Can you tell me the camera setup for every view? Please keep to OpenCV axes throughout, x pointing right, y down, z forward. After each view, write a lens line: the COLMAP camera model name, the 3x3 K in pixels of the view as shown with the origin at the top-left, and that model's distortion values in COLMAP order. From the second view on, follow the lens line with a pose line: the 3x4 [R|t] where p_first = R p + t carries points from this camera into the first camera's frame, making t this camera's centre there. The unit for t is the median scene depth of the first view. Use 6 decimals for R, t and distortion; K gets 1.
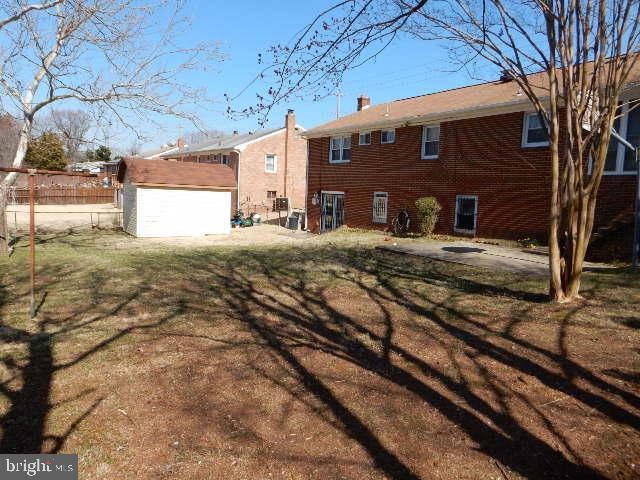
lens RADIAL K [[476.3, 0, 317.9], [0, 476.3, 244.1], [0, 0, 1]] dist [0.002259, 0.005948]
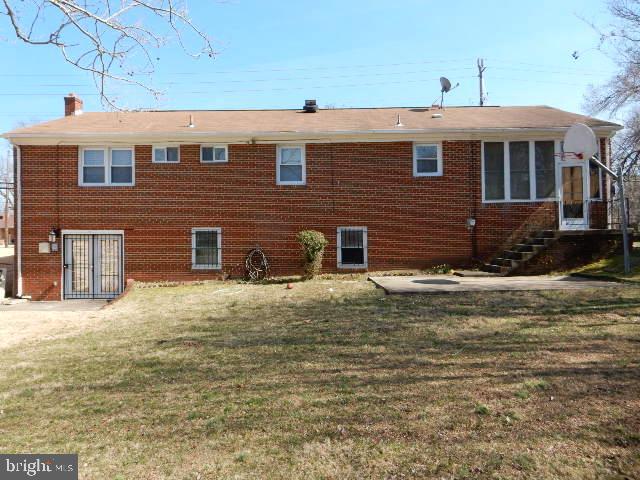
lens RADIAL K [[476.3, 0, 325.1], [0, 476.3, 241.3], [0, 0, 1]] dist [0.002259, 0.005948]
pose [[0.544130, -0.036343, 0.838213, -1.356202], [0.125575, 0.991335, -0.038536, -0.131999], [-0.829550, 0.126228, 0.543979, 1.600712]]
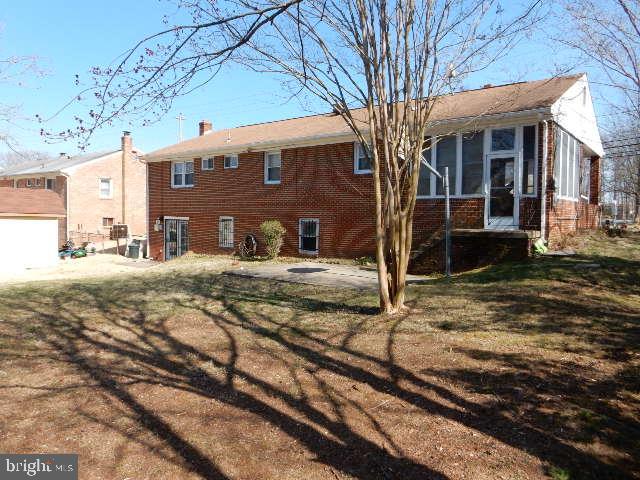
lens RADIAL K [[476.3, 0, 319.0], [0, 476.3, 243.6], [0, 0, 1]] dist [0.002259, 0.005948]
pose [[0.949597, -0.035602, 0.311445, 0.012737], [0.051621, 0.997726, -0.043341, -0.000050], [-0.309194, 0.057233, 0.949275, -0.011414]]
